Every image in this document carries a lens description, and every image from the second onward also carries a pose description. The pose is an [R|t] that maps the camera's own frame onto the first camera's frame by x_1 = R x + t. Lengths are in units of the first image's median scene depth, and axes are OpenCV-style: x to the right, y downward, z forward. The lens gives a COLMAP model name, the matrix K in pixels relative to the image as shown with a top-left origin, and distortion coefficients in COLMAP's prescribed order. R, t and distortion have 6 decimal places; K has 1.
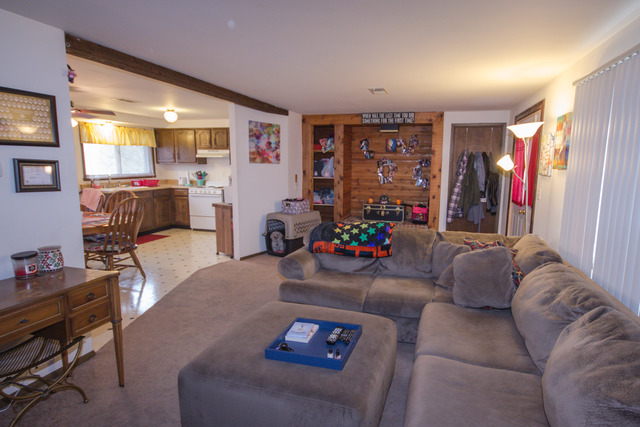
lens RADIAL K [[361.1, 0, 350.1], [0, 361.1, 213.7], [0, 0, 1]] dist [-0.001261, -0.000276]
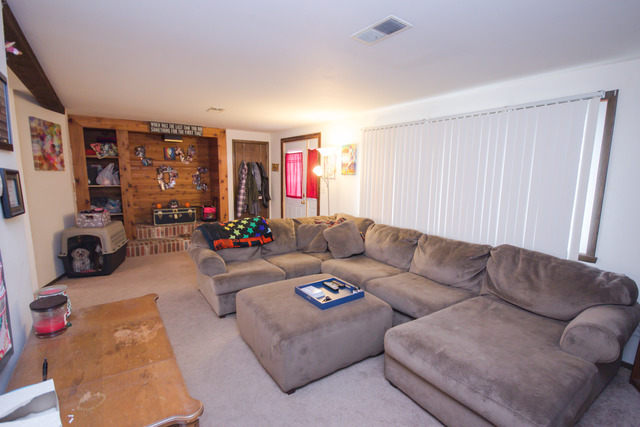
lens RADIAL K [[304.2, 0, 333.2], [0, 304.2, 213.7], [0, 0, 1]] dist [-0.000184, 0.000139]
pose [[0.624517, -0.108031, 0.773504, -0.351747], [0.102482, 0.993159, 0.055966, -0.013195], [-0.774259, 0.044318, 0.631316, 0.062451]]
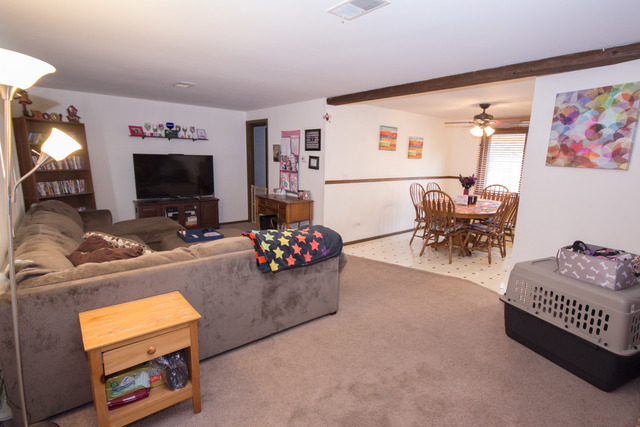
lens RADIAL K [[317.9, 0, 320.0], [0, 317.9, 213.5], [0, 0, 1]] dist [-0.001089, -0.000234]
pose [[-0.598315, 0.119027, -0.792371, 0.339747], [-0.144426, 0.956687, 0.252766, -0.126983], [0.788137, 0.265672, -0.555210, 0.901451]]
